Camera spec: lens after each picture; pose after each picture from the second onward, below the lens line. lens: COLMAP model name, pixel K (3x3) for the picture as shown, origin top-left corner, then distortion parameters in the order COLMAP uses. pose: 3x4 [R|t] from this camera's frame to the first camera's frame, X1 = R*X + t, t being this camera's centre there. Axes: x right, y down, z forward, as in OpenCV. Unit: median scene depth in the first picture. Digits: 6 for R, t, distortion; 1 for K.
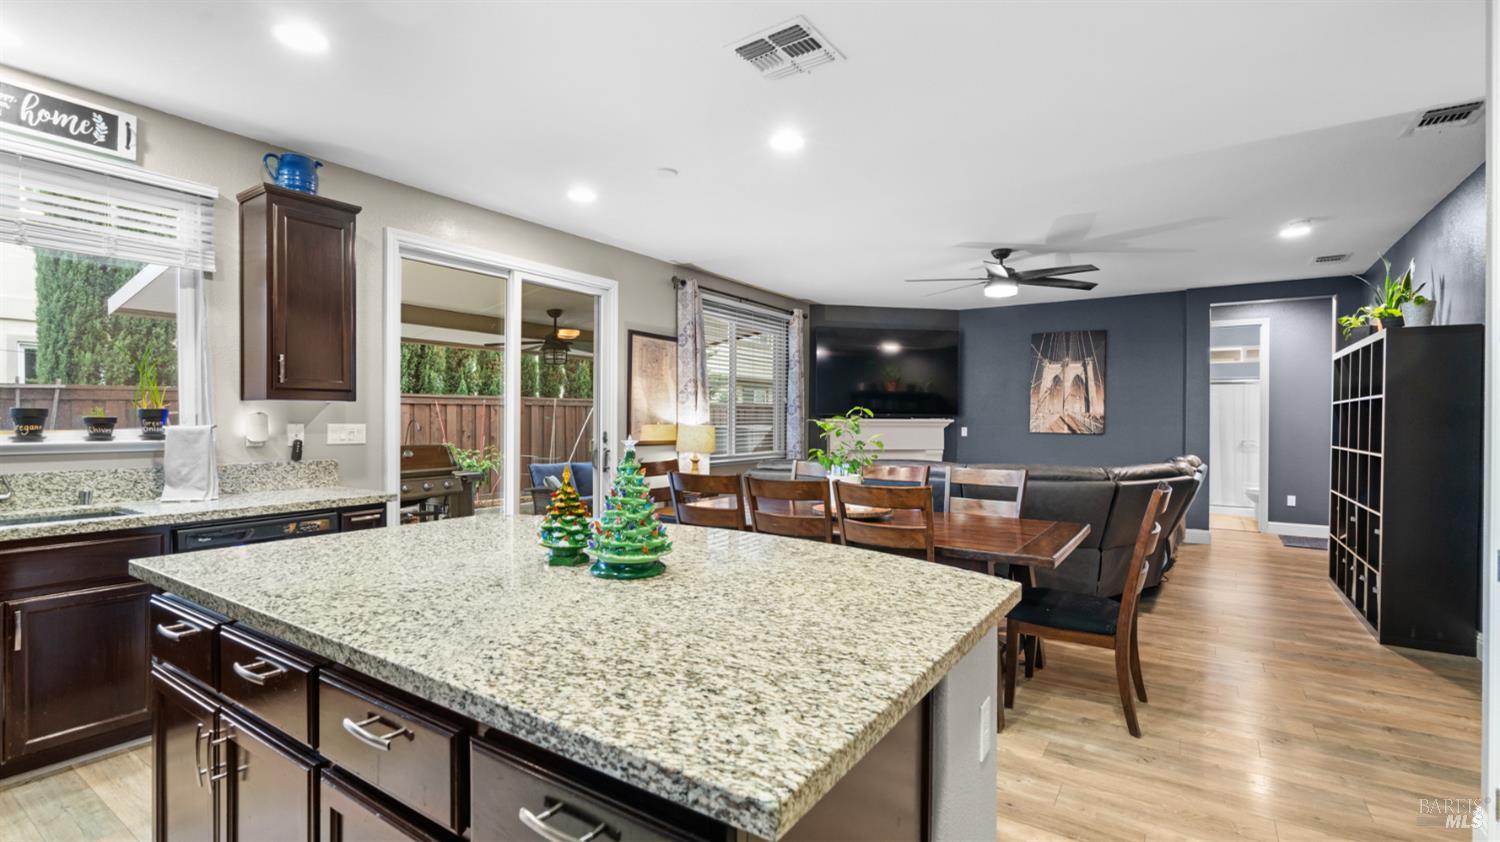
lens RADIAL K [[674.2, 0, 748.2], [0, 674.2, 421.9], [0, 0, 1]] dist [-0.003680, 0.001890]
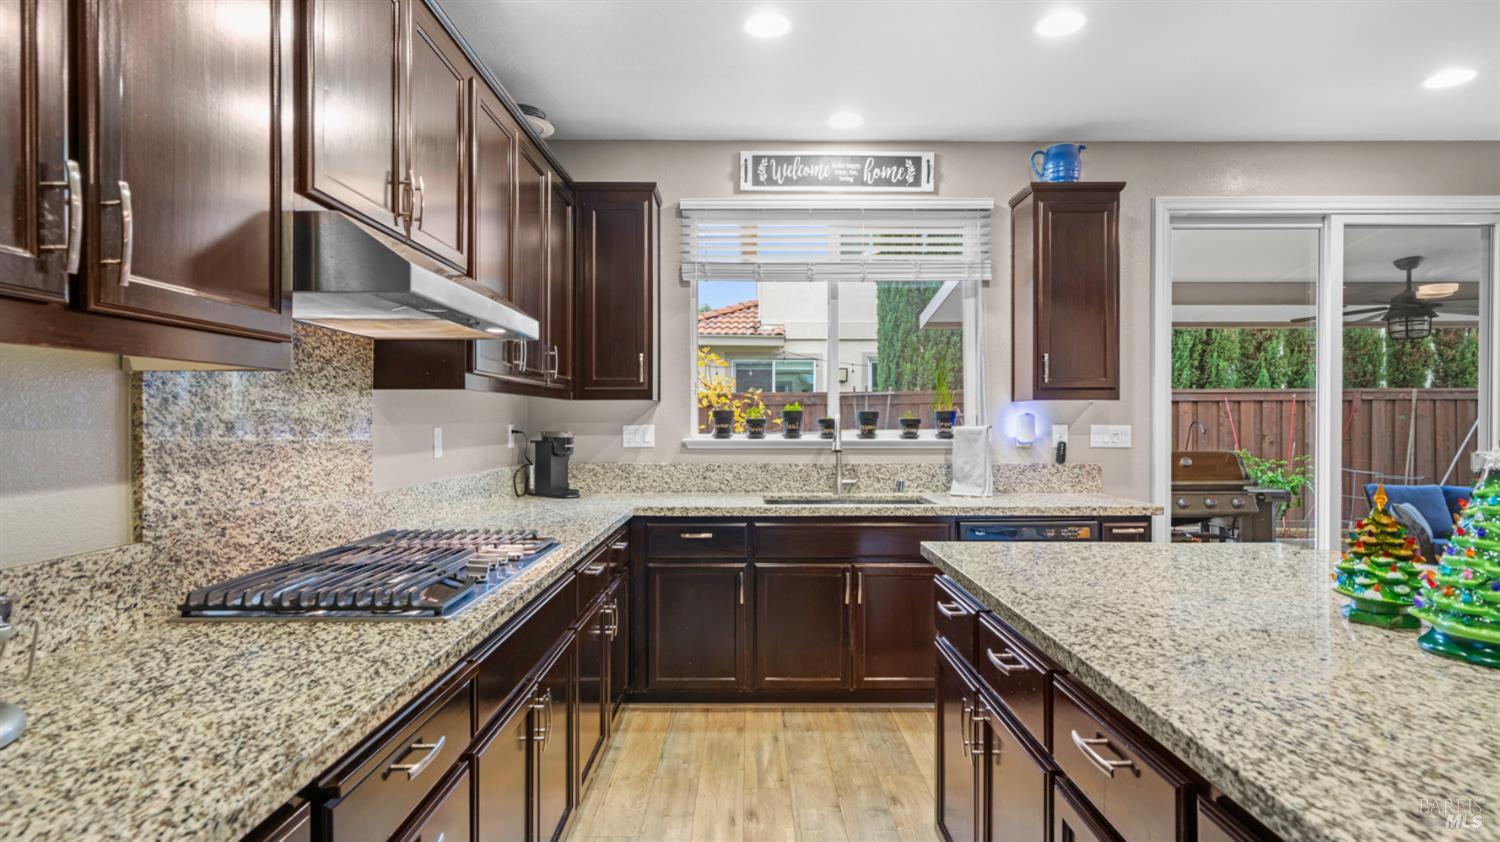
lens RADIAL K [[803.3, 0, 750.0], [0, 803.3, 421.0], [0, 0, 1]] dist [0.006883, 0.001734]
pose [[0.560608, -0.000589, -0.828081, 0.024158], [-0.001786, 0.999997, -0.001920, 0.000246], [0.828079, 0.002556, 0.560605, -0.007600]]
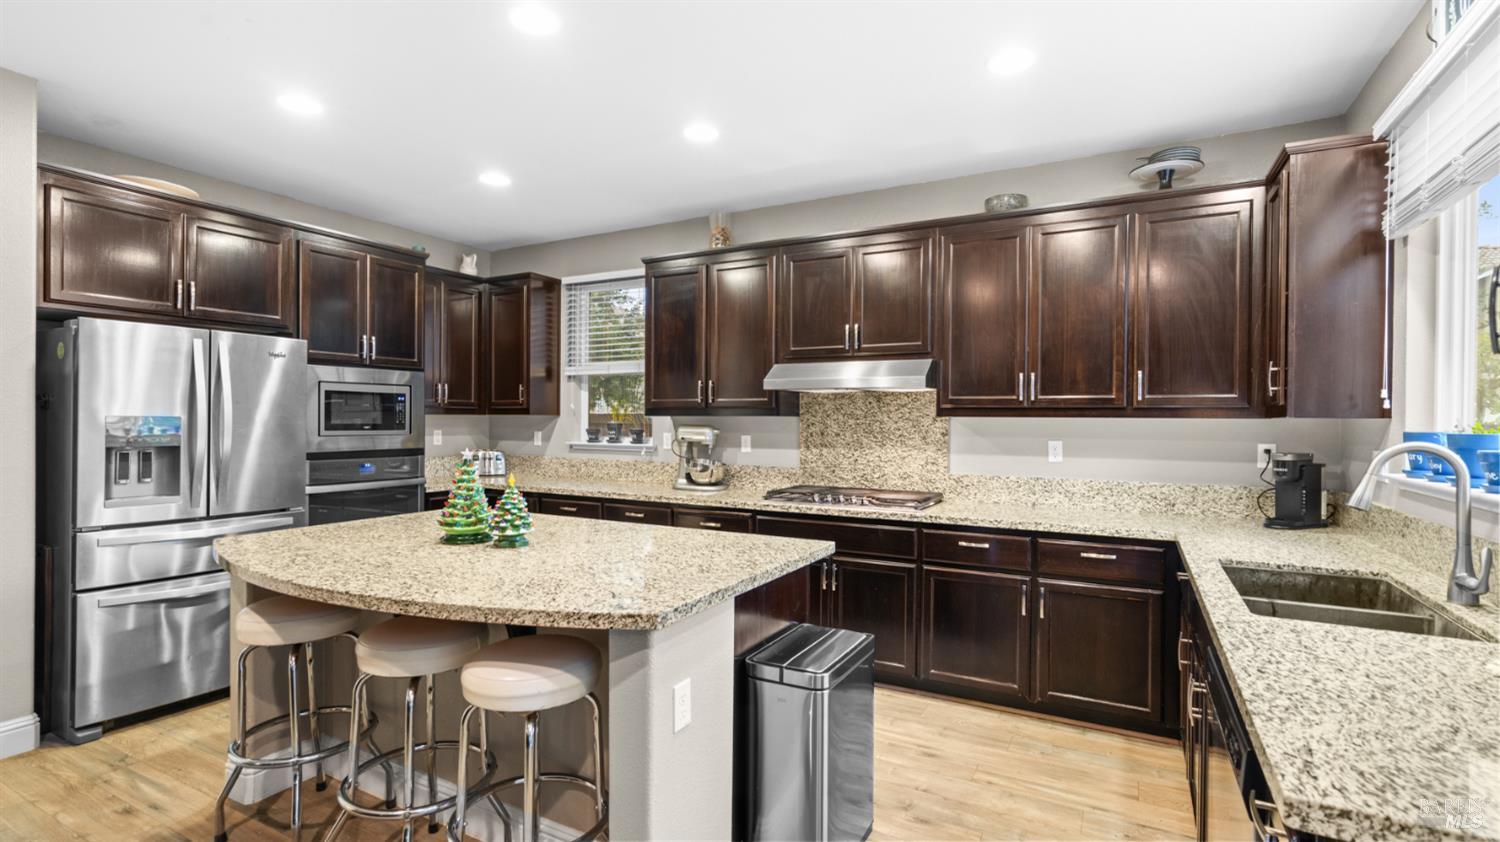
lens RADIAL K [[701.7, 0, 748.7], [0, 701.7, 422.6], [0, 0, 1]] dist [0.003822, 0.000798]
pose [[-0.995841, -0.009172, -0.090643, -0.237501], [-0.009903, 0.999922, 0.007618, -0.019268], [0.090566, 0.008484, -0.995854, 0.944638]]
